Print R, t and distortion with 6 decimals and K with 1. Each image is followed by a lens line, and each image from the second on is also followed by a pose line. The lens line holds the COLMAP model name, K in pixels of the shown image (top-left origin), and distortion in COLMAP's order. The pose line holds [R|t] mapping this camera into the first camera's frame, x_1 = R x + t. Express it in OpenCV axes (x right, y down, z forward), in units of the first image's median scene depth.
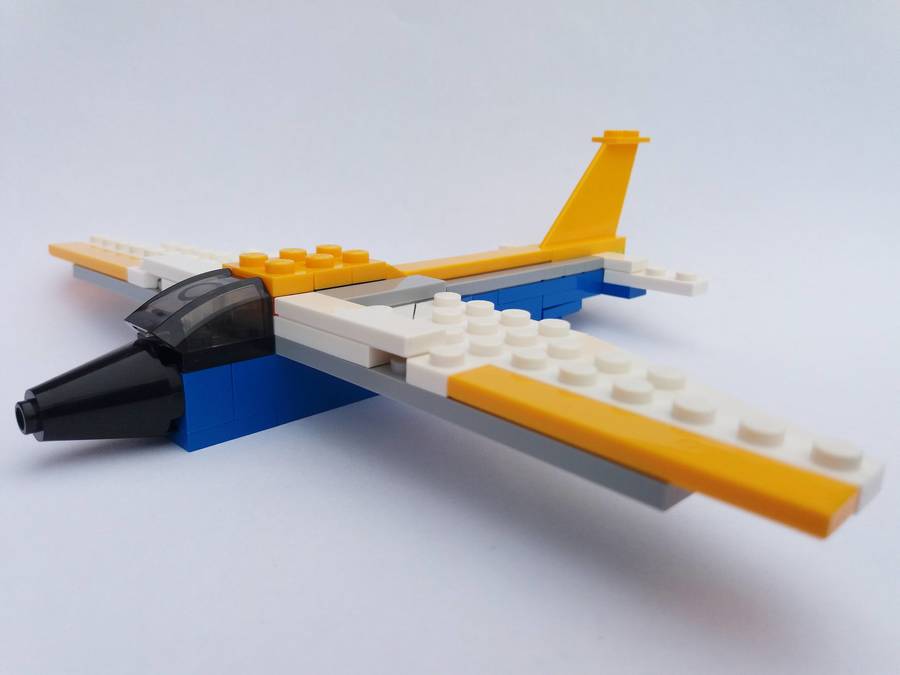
lens RADIAL K [[761.8, 0, 450.0], [0, 761.8, 337.5], [0, 0, 1]] dist [0.001198, -0.158146]
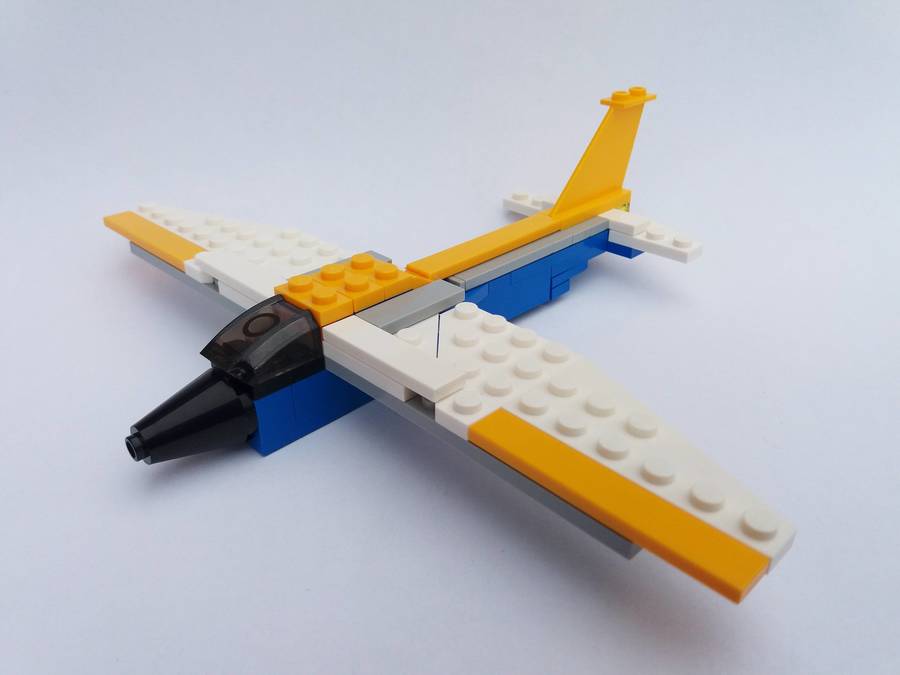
lens RADIAL K [[755.8, 0, 450.0], [0, 755.8, 337.5], [0, 0, 1]] dist [-0.005191, -0.005377]
pose [[0.999180, -0.023141, -0.033212, 0.008919], [0.030230, 0.972240, 0.232023, -0.291850], [0.026920, -0.232837, 0.972143, -0.146063]]
